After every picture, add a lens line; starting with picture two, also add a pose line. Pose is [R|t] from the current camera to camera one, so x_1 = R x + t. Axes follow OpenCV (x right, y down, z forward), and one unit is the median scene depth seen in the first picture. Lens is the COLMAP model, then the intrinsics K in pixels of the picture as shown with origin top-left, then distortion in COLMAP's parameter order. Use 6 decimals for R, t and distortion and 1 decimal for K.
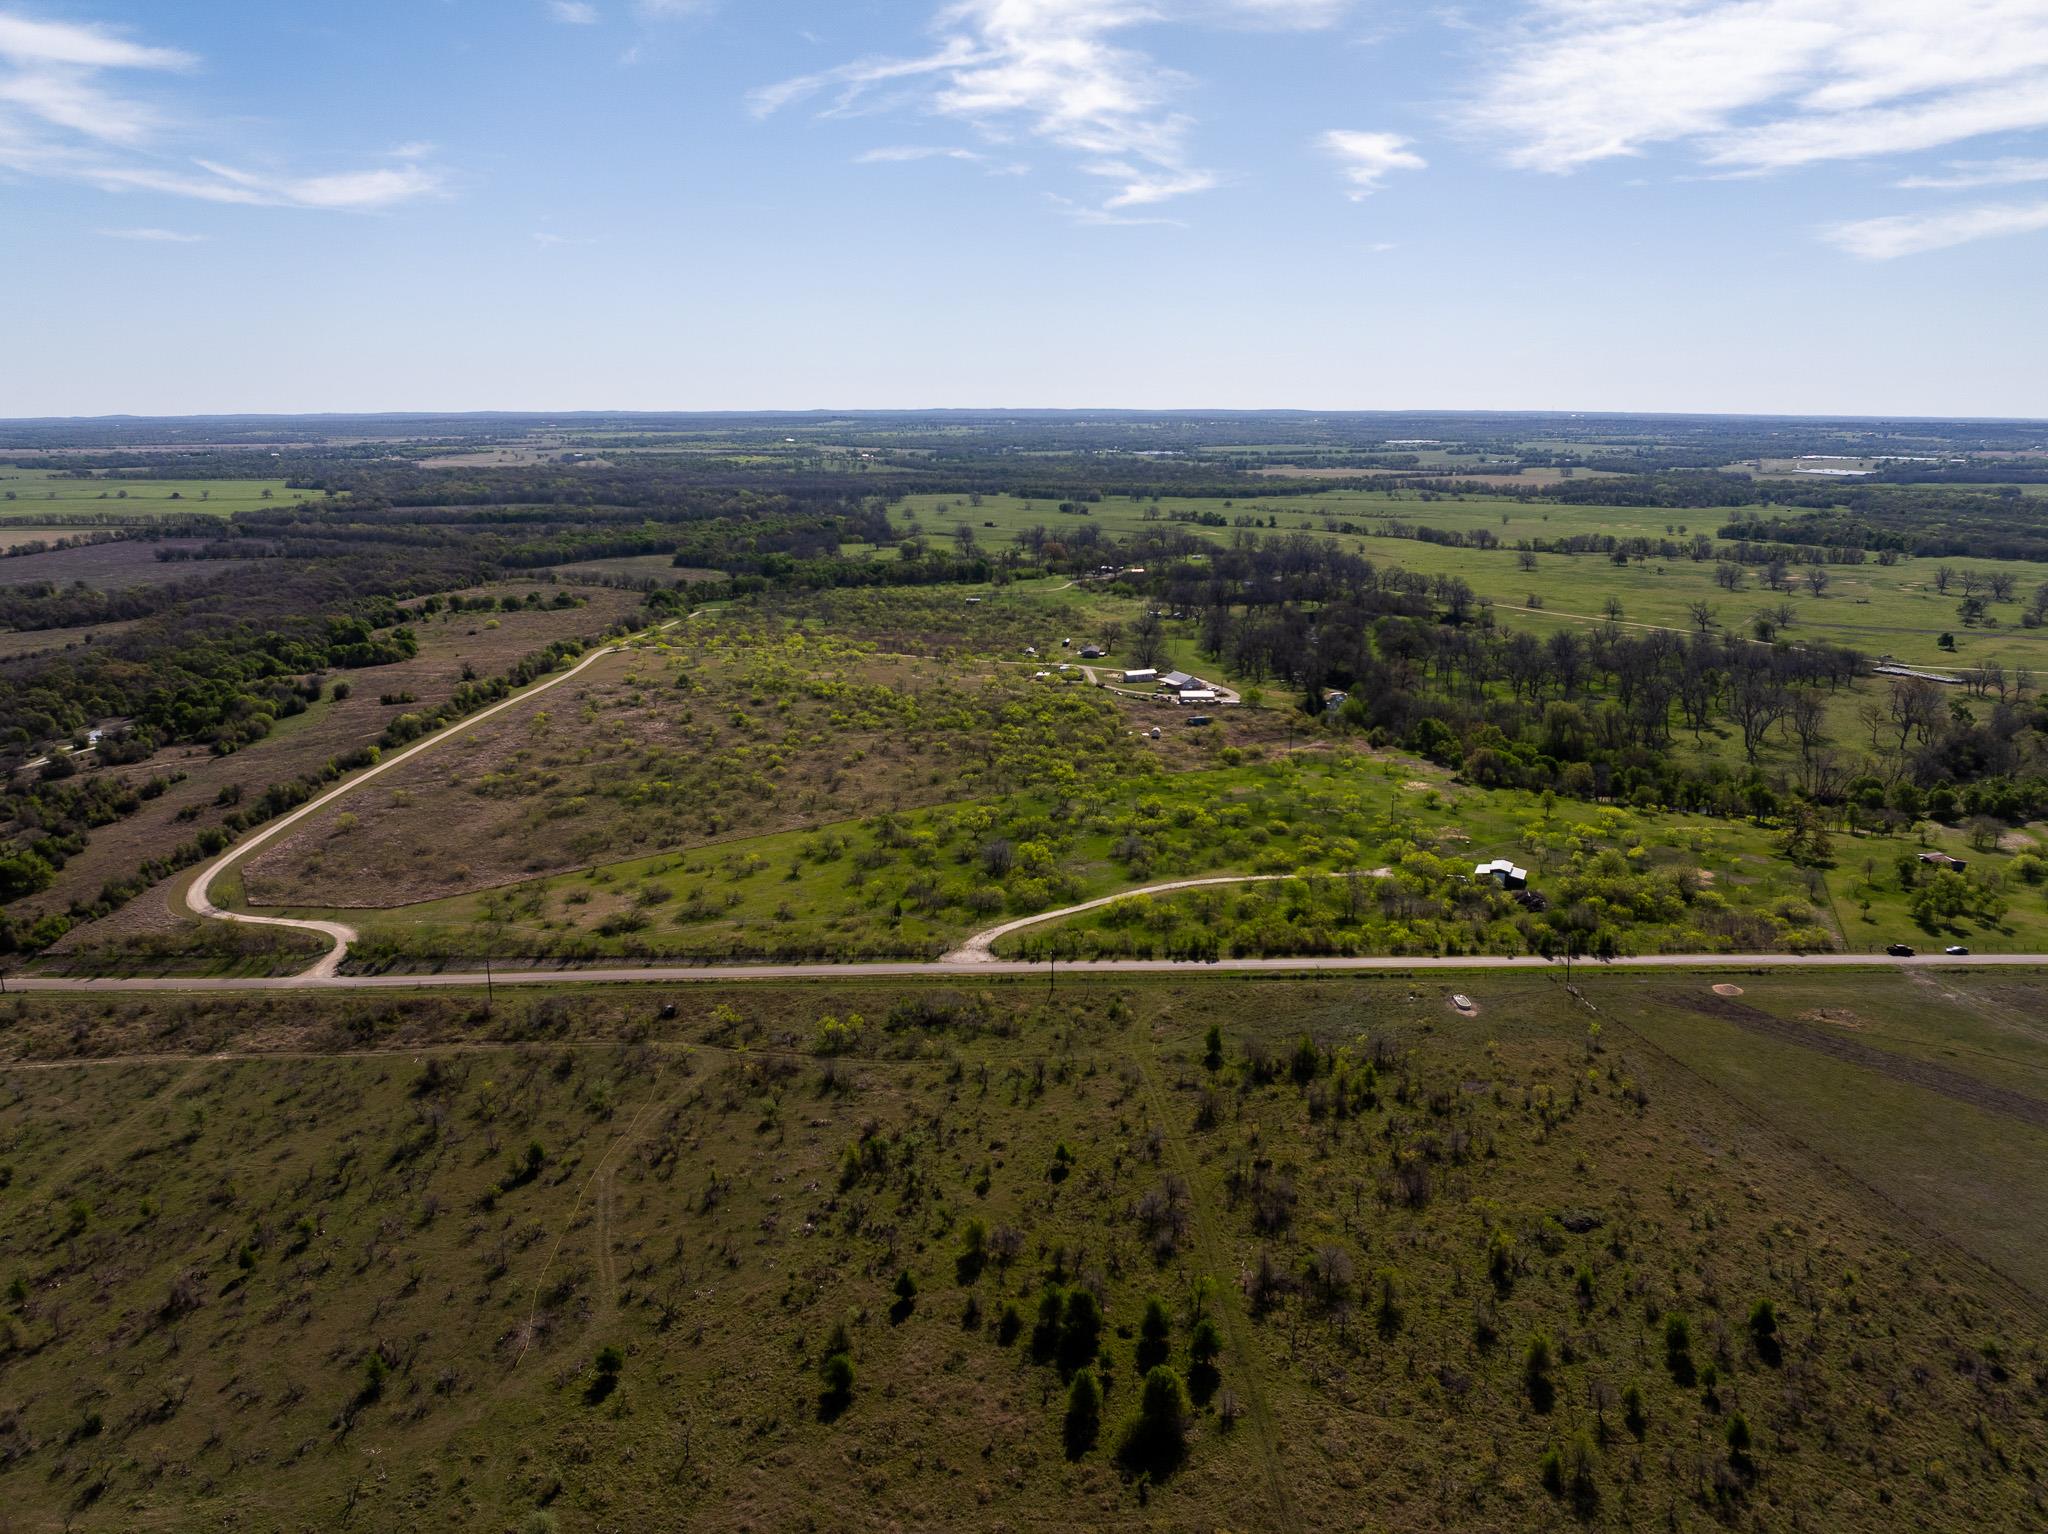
lens RADIAL K [[1422.3, 0, 1024.0], [0, 1422.3, 767.0], [0, 0, 1]] dist [-0.047732, 0.022675]
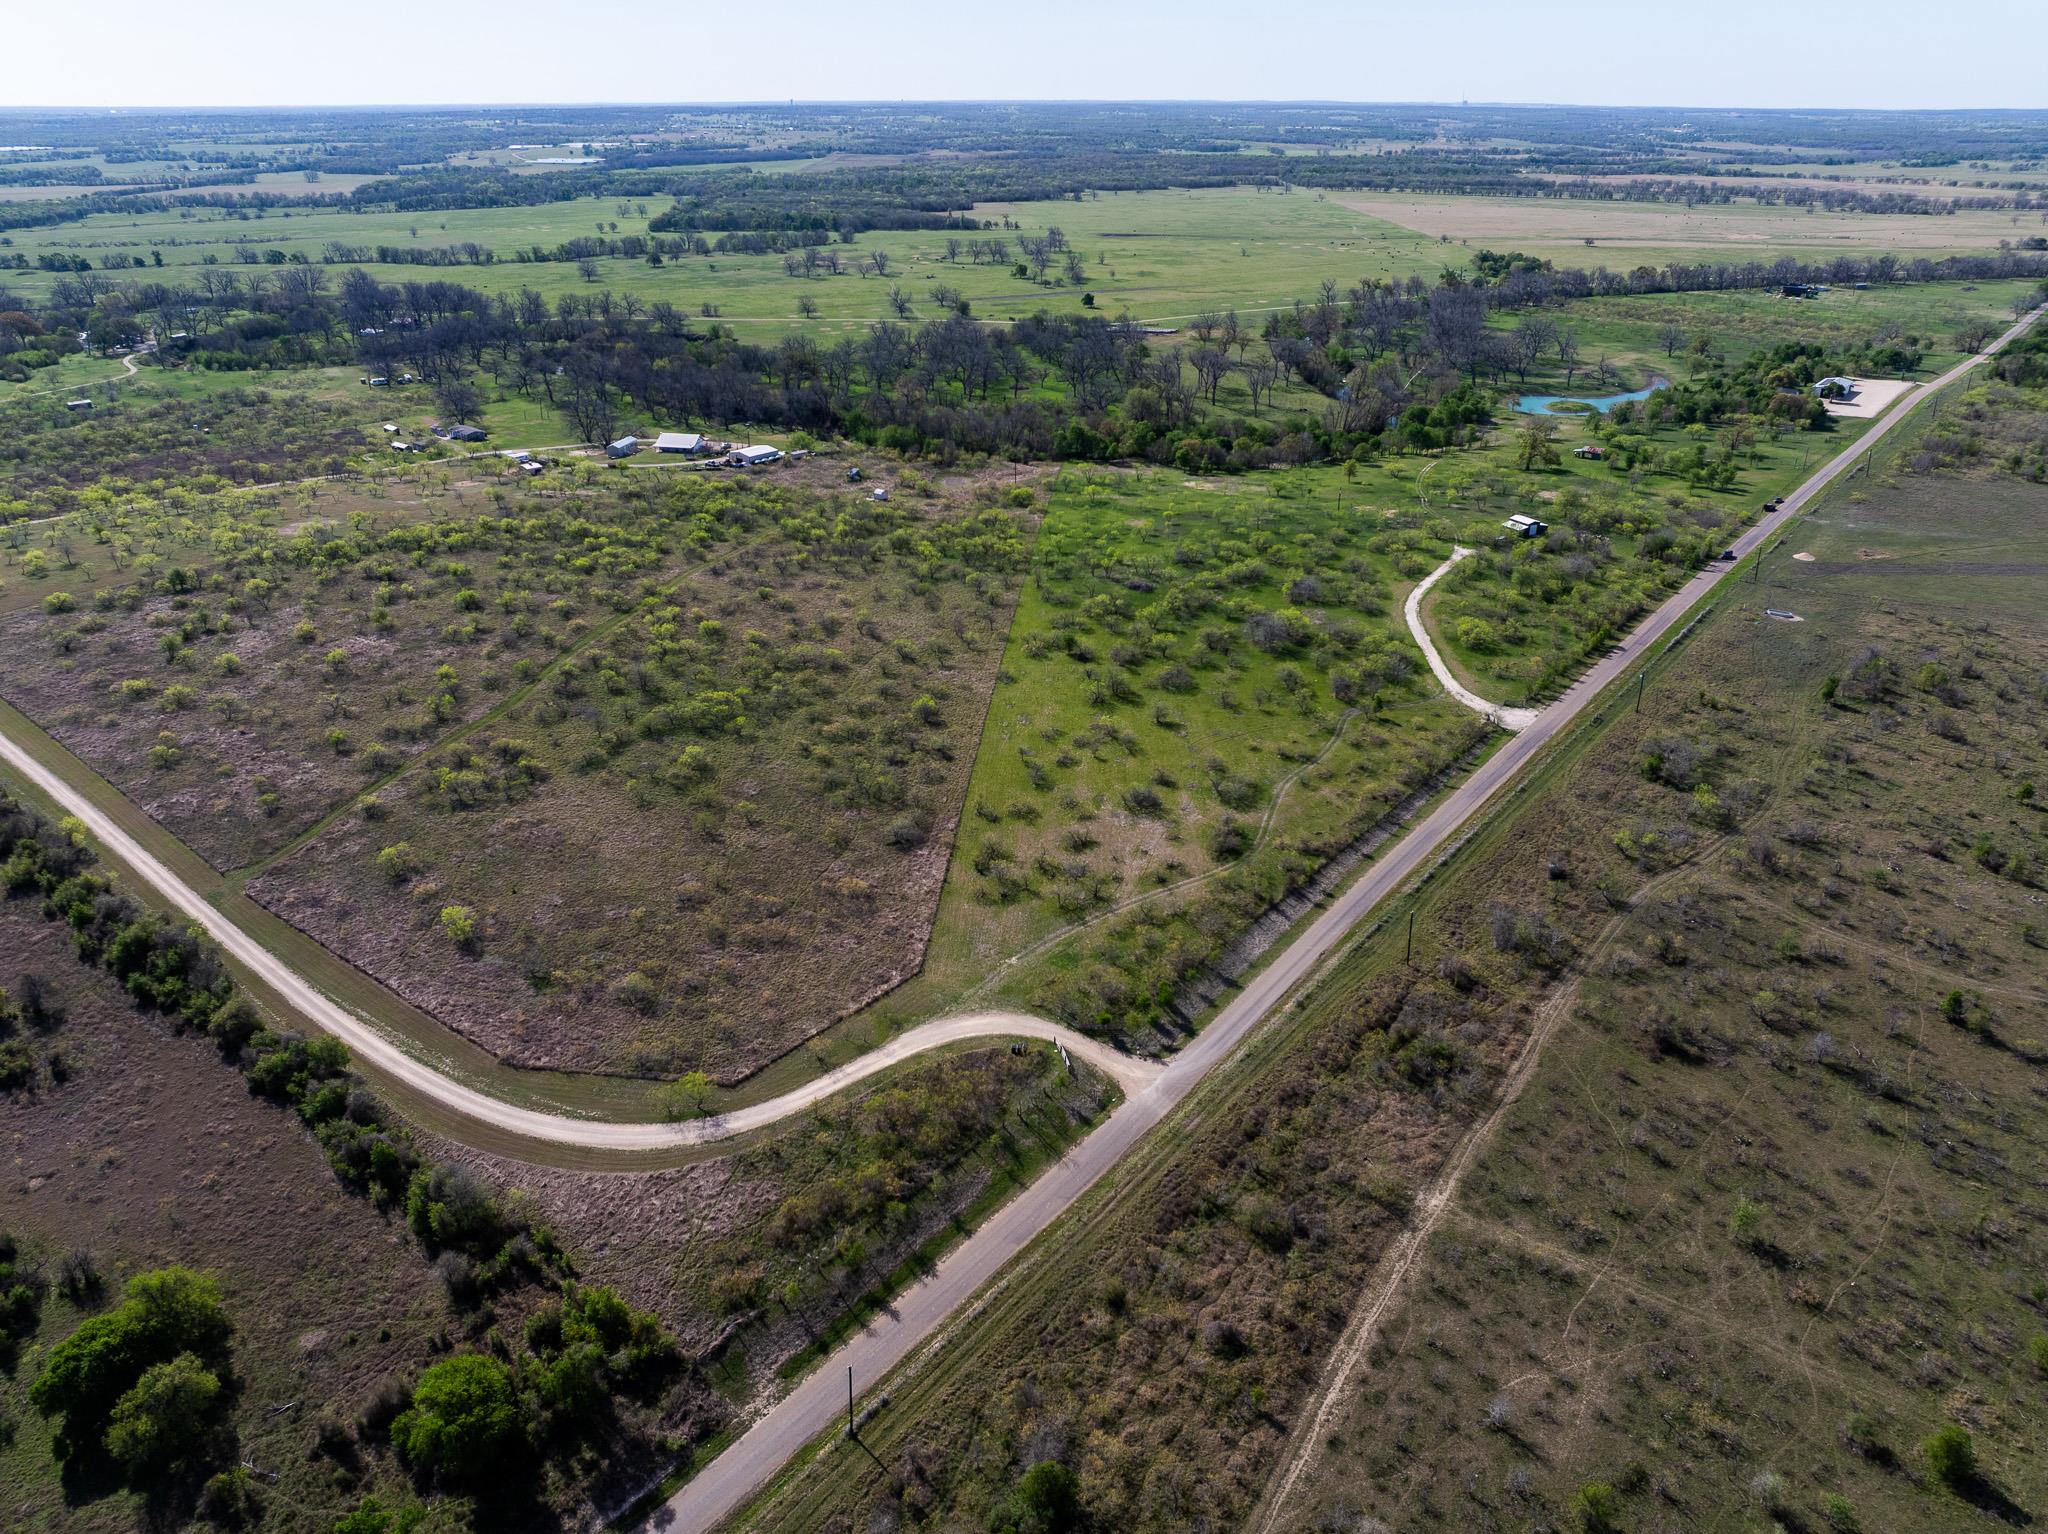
lens RADIAL K [[1422.3, 0, 1024.0], [0, 1422.3, 767.0], [0, 0, 1]] dist [-0.047732, 0.022675]
pose [[0.620806, -0.337172, 0.707753, -0.312709], [0.193074, 0.940738, 0.278811, -0.054996], [-0.759817, -0.036439, 0.649115, 0.216574]]
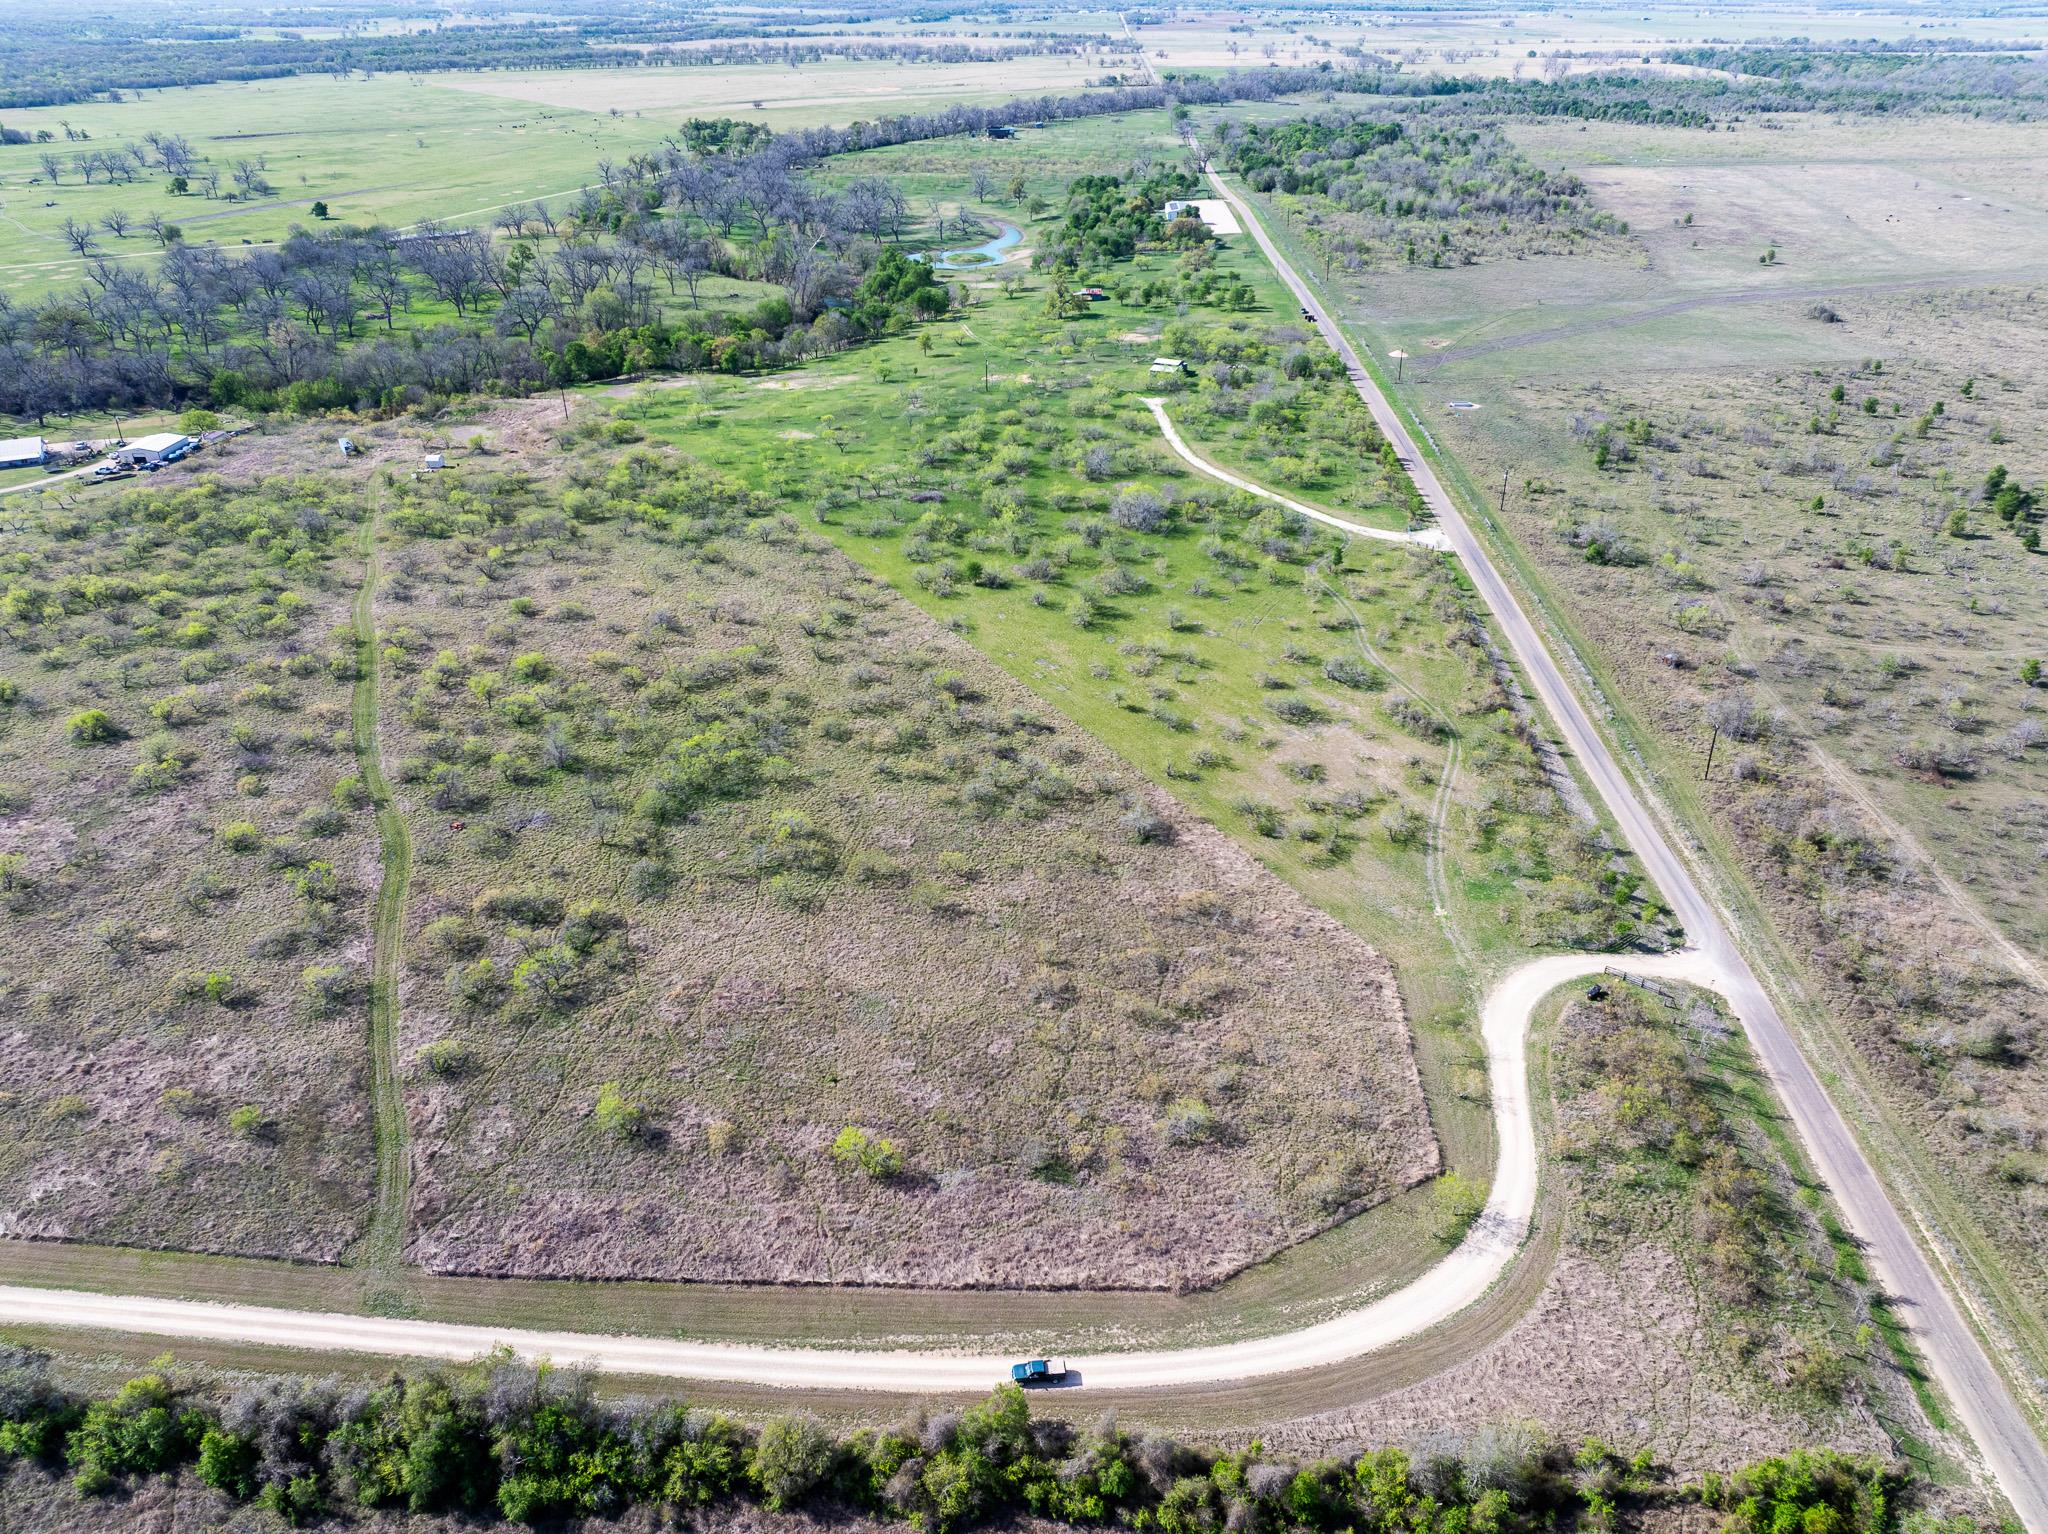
lens RADIAL K [[1422.3, 0, 1024.0], [0, 1422.3, 767.0], [0, 0, 1]] dist [-0.047732, 0.022675]
pose [[0.039979, -0.494995, 0.867976, -0.326755], [0.249094, 0.846182, 0.471093, -0.087814], [-0.967654, 0.197374, 0.157130, 0.390648]]
